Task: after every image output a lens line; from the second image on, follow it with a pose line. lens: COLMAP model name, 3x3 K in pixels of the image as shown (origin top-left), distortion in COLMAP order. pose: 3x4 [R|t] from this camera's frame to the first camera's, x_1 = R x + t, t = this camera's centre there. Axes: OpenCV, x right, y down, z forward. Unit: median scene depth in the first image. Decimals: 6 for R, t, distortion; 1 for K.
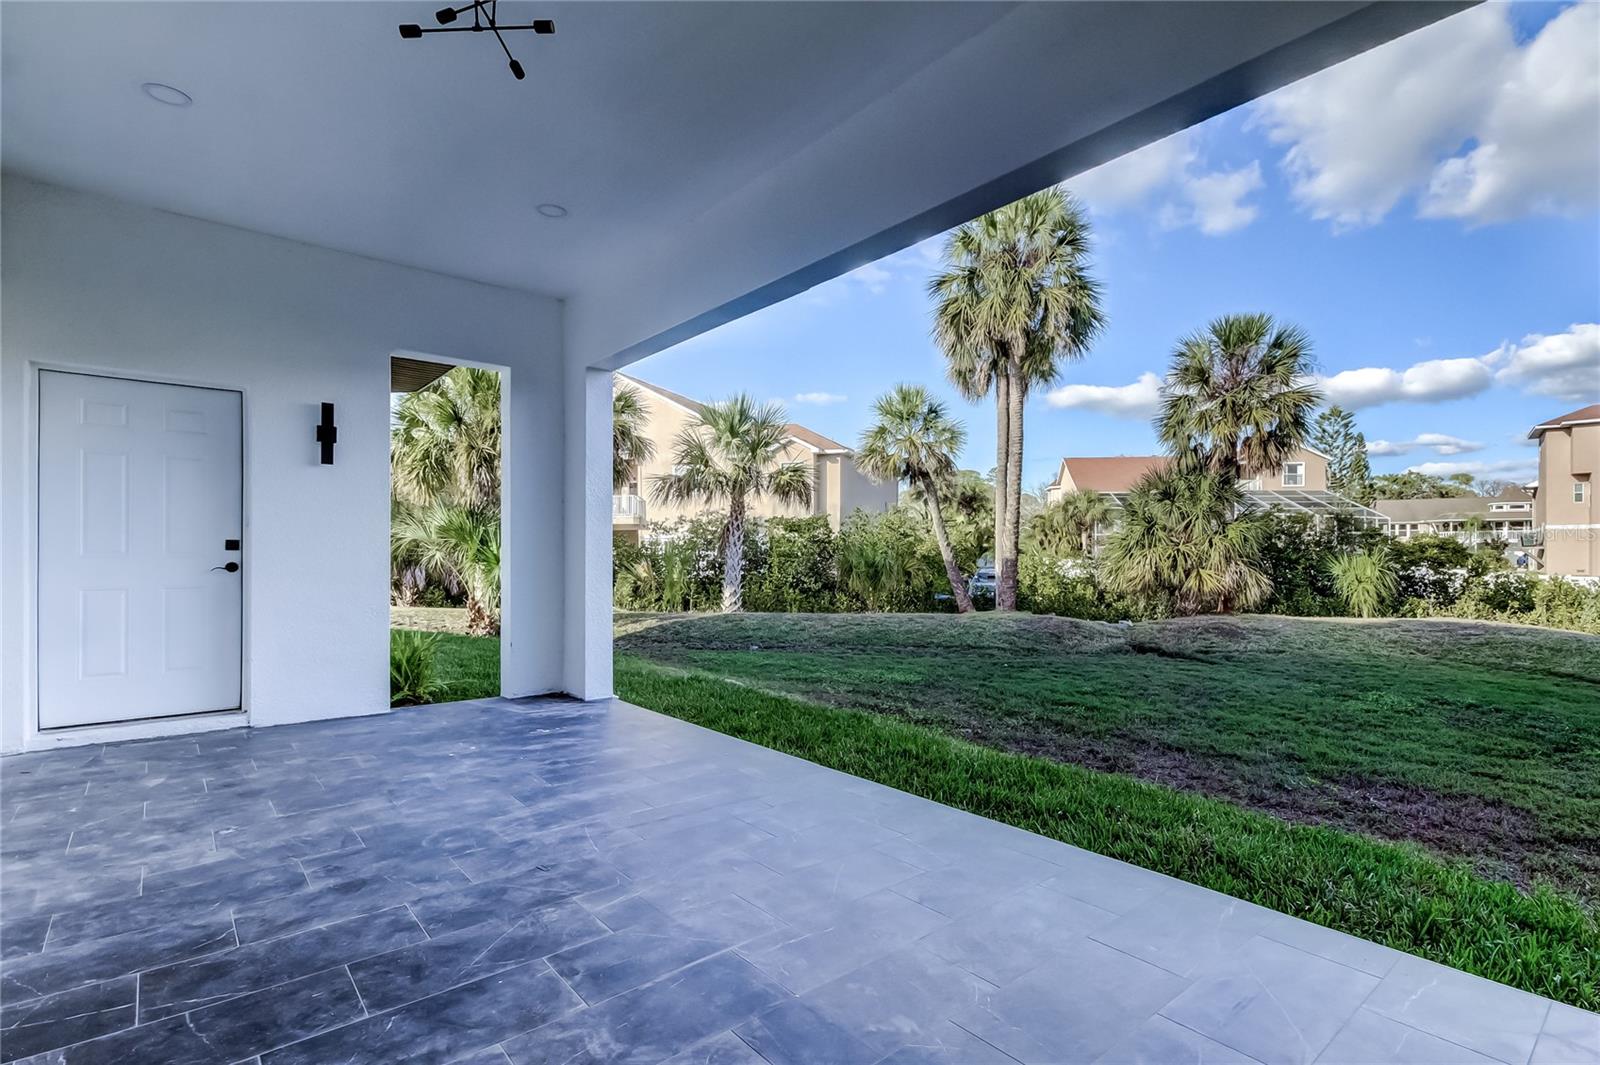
lens RADIAL K [[762.9, 0, 820.9], [0, 762.9, 549.8], [0, 0, 1]] dist [0.022003, -0.000304]
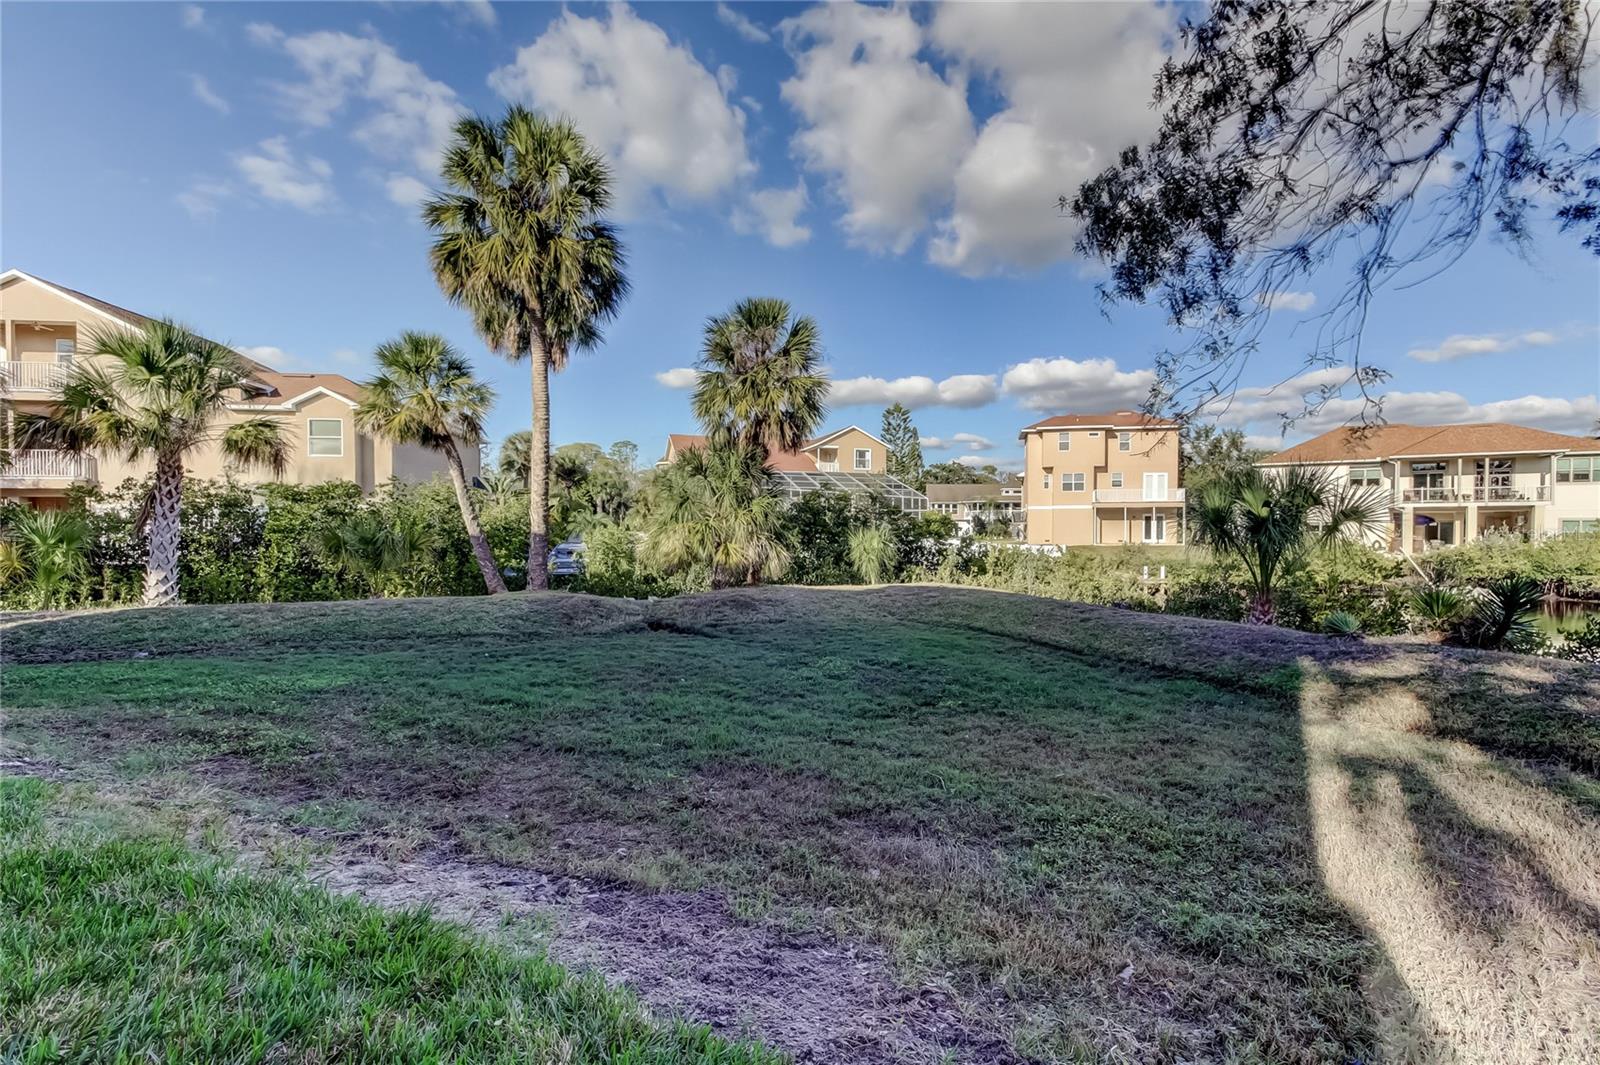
lens RADIAL K [[745.2, 0, 800.3], [0, 745.2, 544.5], [0, 0, 1]] dist [0.020492, 0.000071]
pose [[0.907539, -0.010140, 0.419845, 0.149374], [-0.001167, 0.999644, 0.026665, 0.000308], [-0.419966, -0.024689, 0.907204, 0.049189]]
